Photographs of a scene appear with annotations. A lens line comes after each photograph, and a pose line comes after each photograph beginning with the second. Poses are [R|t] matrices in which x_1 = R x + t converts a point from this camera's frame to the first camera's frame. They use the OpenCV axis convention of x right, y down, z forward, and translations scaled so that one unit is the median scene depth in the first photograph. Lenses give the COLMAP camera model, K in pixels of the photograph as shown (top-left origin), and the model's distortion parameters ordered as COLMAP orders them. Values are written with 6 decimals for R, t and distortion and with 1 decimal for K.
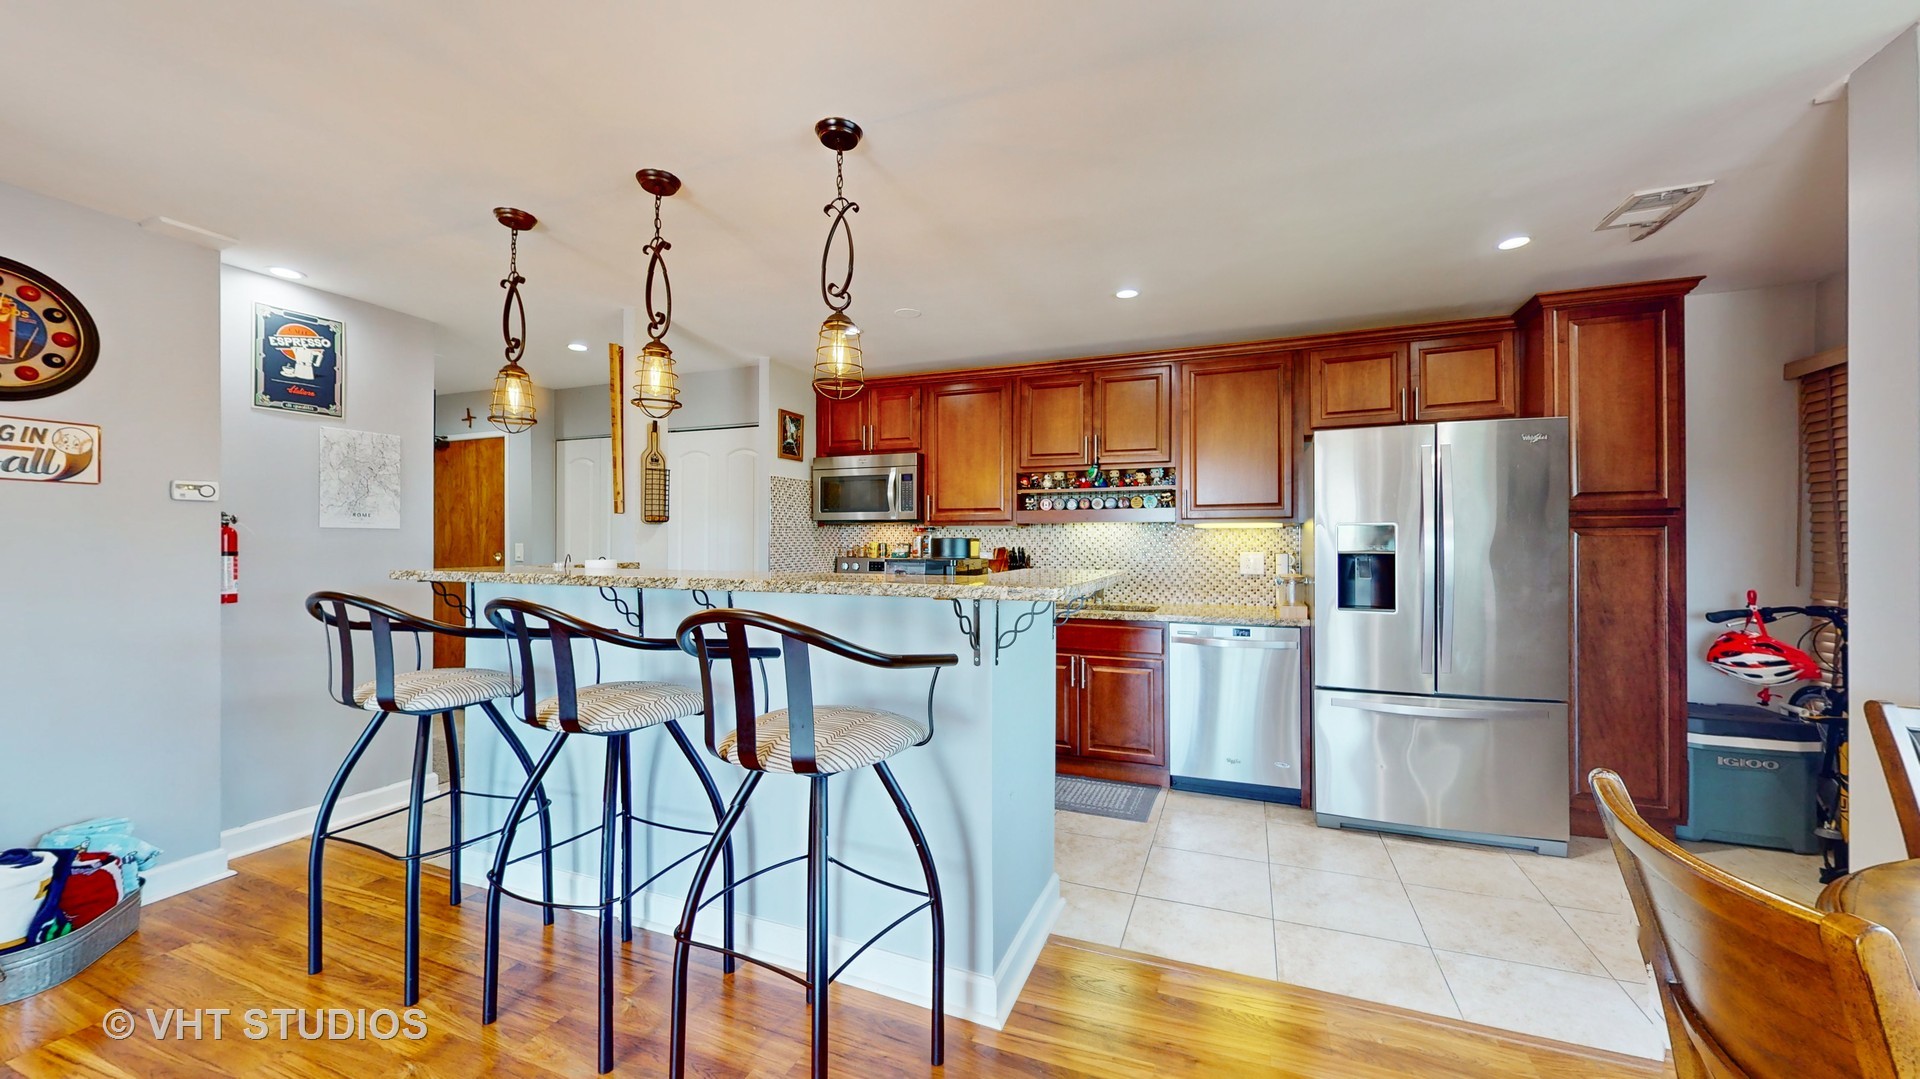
lens RADIAL K [[710.4, 0, 963.1], [0, 710.4, 537.8], [0, 0, 1]] dist [0.001121, 0.000168]
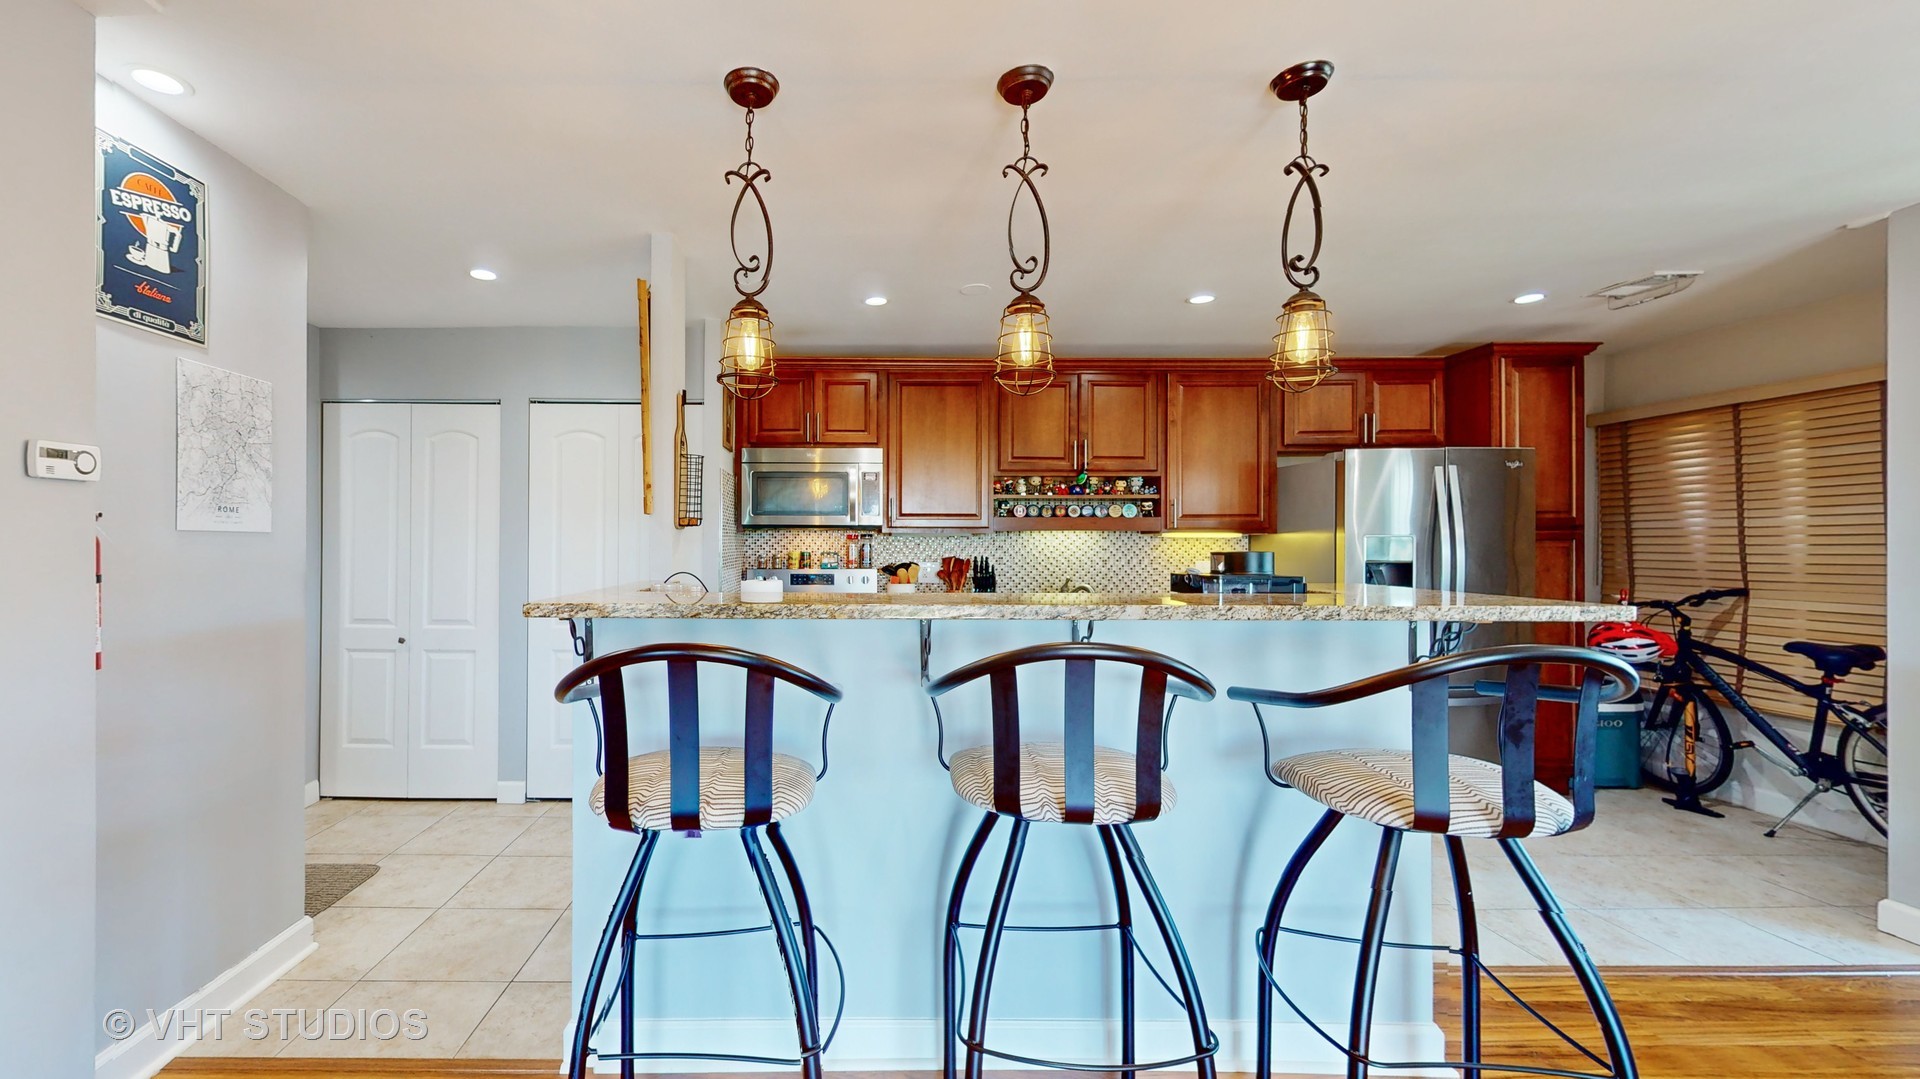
lens RADIAL K [[761.4, 0, 848.7], [0, 761.4, 542.4], [0, 0, 1]] dist [0.001283, 0.000005]
pose [[0.927059, 0.003127, 0.374902, -0.617833], [-0.003048, 0.999995, -0.000804, -0.005525], [-0.374903, -0.000397, 0.927064, 0.212032]]
